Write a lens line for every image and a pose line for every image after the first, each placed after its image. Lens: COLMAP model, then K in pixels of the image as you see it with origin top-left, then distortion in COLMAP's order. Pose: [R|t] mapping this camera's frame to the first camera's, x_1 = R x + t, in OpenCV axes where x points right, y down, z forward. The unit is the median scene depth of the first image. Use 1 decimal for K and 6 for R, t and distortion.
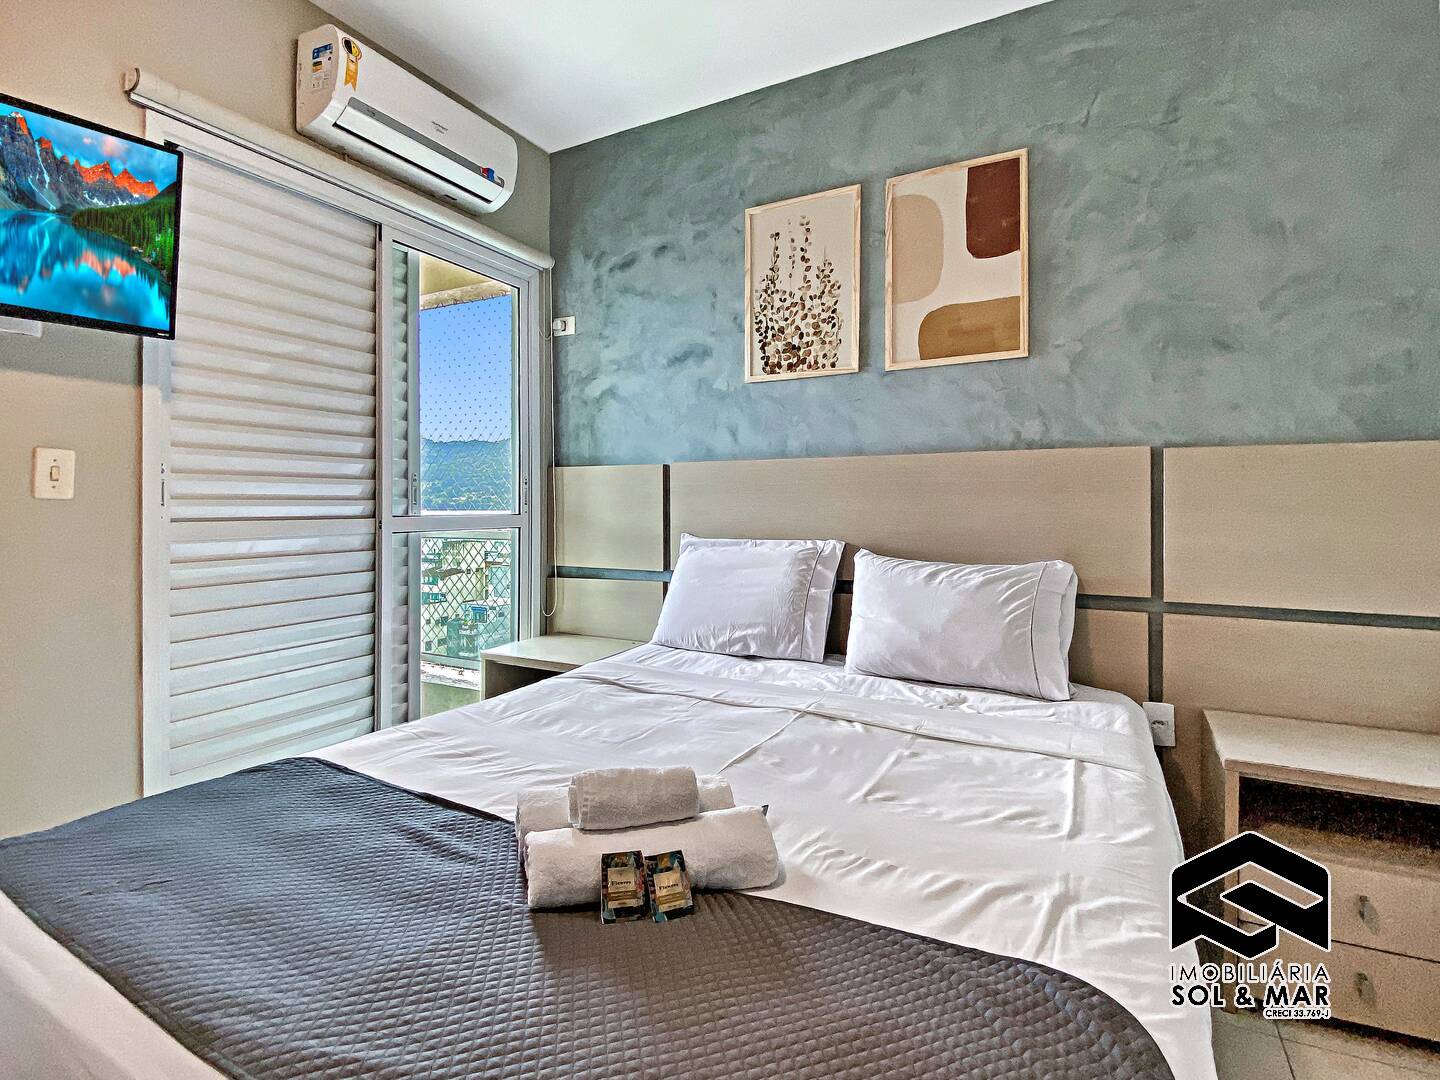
lens RADIAL K [[691.1, 0, 708.4], [0, 691.1, 508.2], [0, 0, 1]] dist [0.066998, -0.060541]
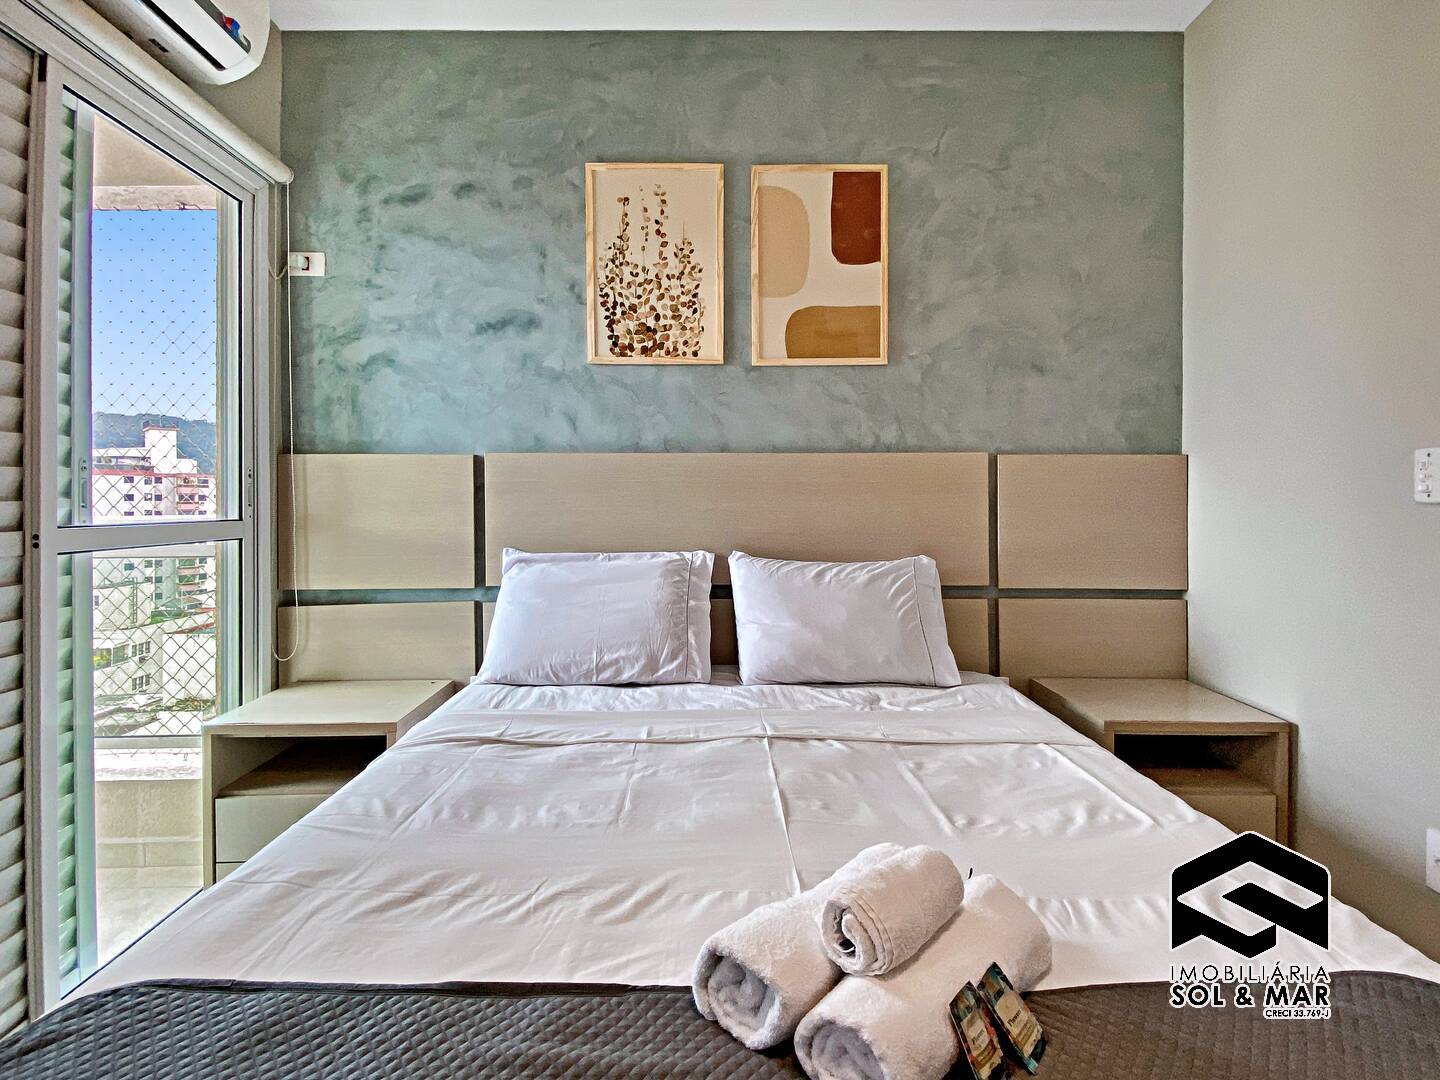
lens RADIAL K [[691.1, 0, 708.4], [0, 691.1, 508.2], [0, 0, 1]] dist [0.066998, -0.060541]
pose [[0.875977, -0.004263, 0.482334, -0.247386], [0.004807, 0.999988, 0.000108, -0.000076], [-0.482329, 0.002224, 0.875988, 0.179221]]
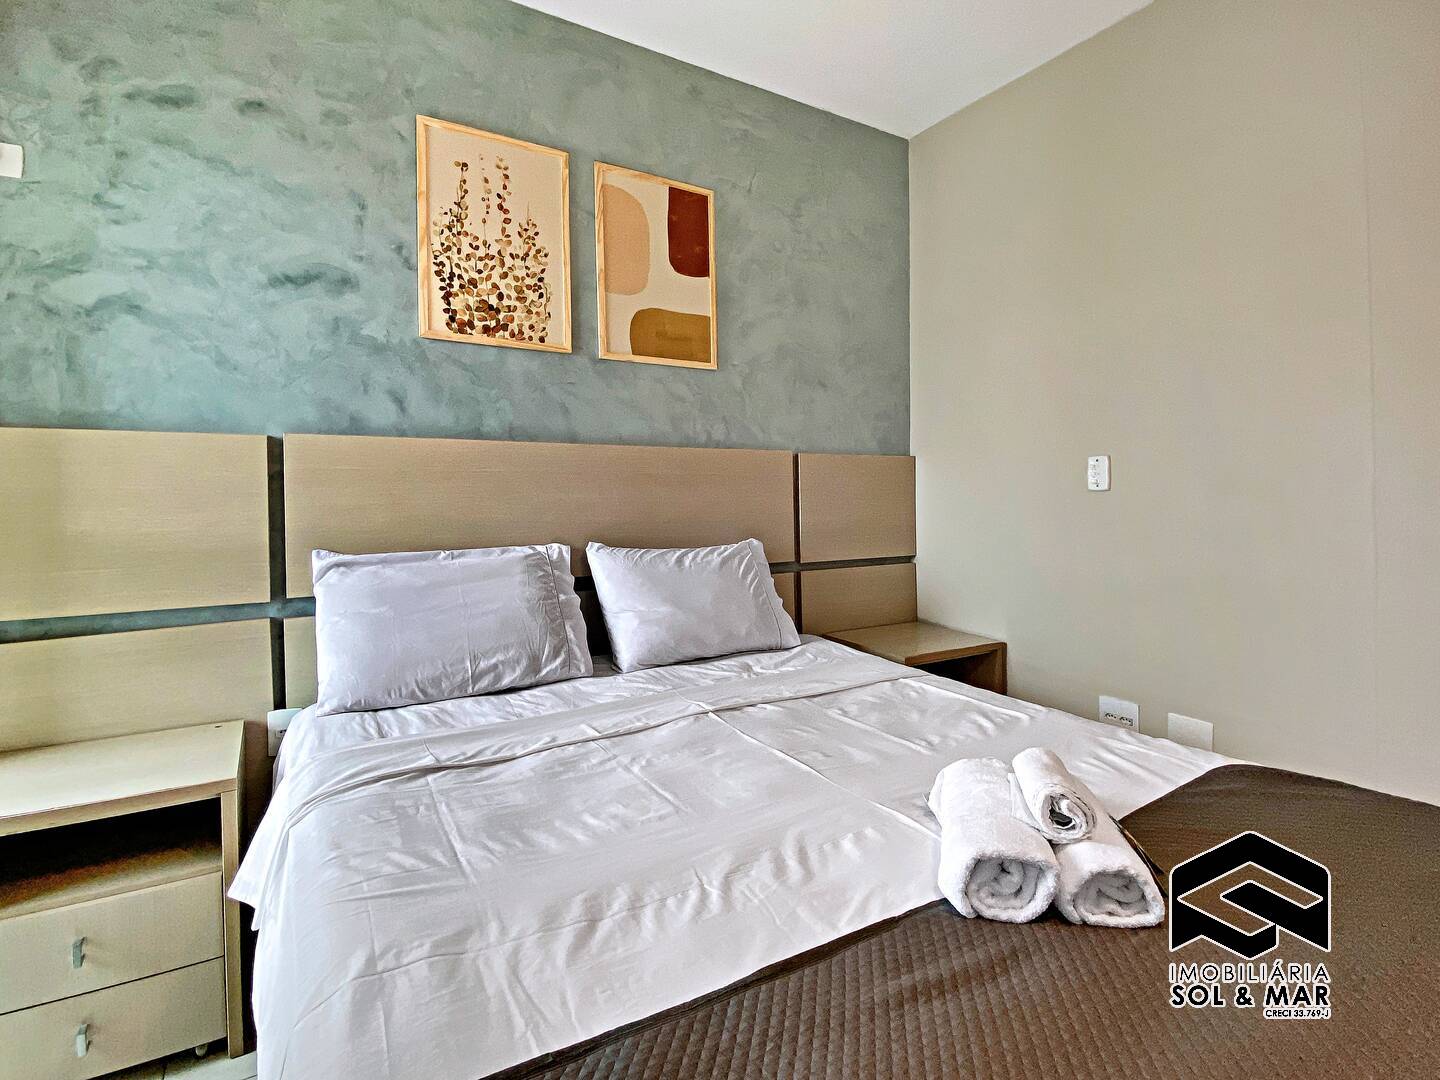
lens RADIAL K [[680.2, 0, 710.7], [0, 680.2, 494.0], [0, 0, 1]] dist [0.035672, -0.038644]
pose [[0.512821, -0.000288, 0.858495, -0.454951], [0.016037, 0.999829, -0.009244, 0.004008], [-0.858346, 0.018508, 0.512738, 0.361217]]
